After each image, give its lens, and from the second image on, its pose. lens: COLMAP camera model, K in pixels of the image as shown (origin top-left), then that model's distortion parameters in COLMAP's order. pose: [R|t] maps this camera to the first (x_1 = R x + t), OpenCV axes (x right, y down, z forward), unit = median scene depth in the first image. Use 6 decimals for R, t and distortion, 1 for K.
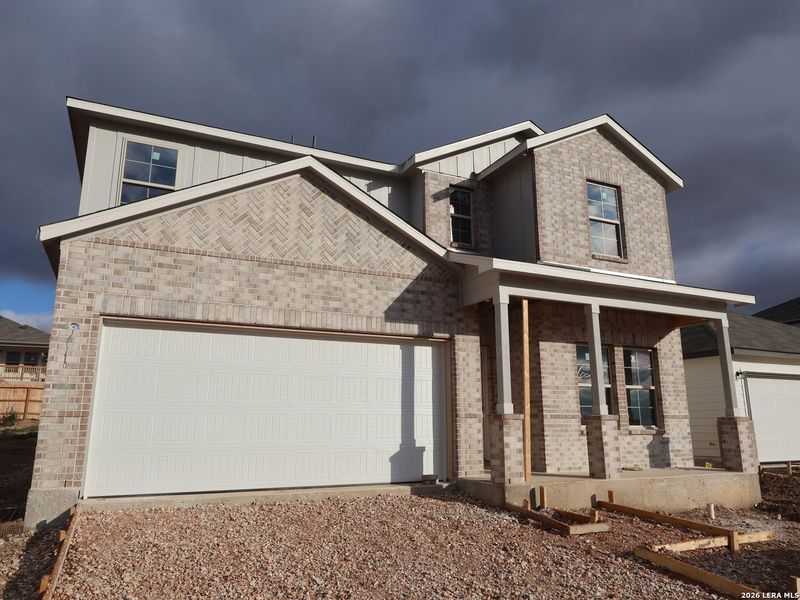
lens RADIAL K [[562.5, 0, 400.0], [0, 562.5, 300.0], [0, 0, 1]] dist [-0.002655, 0.002041]
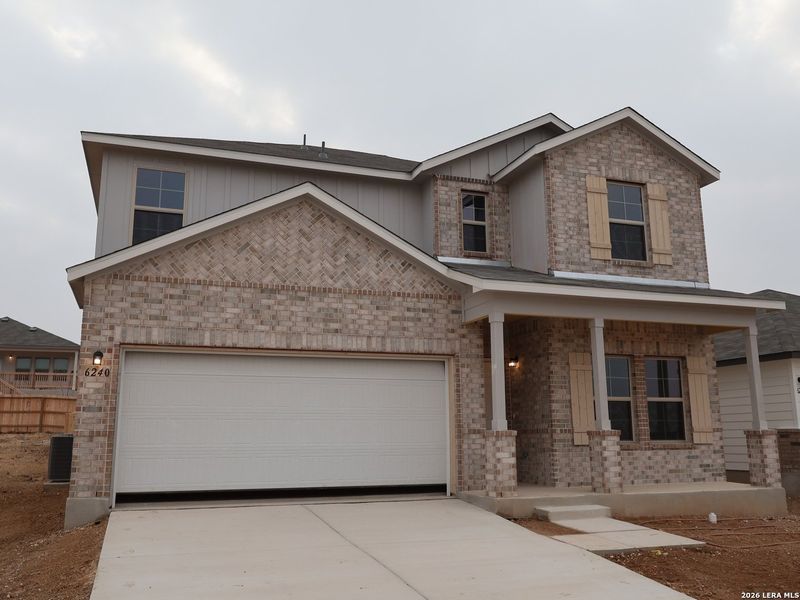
lens RADIAL K [[694.4, 0, 400.0], [0, 694.4, 300.0], [0, 0, 1]] dist [-0.003074, -0.005830]
pose [[0.995068, -0.023705, -0.096317, 0.124202], [0.026227, 0.999343, 0.025009, -0.066604], [0.095661, -0.027412, 0.995036, -0.254620]]
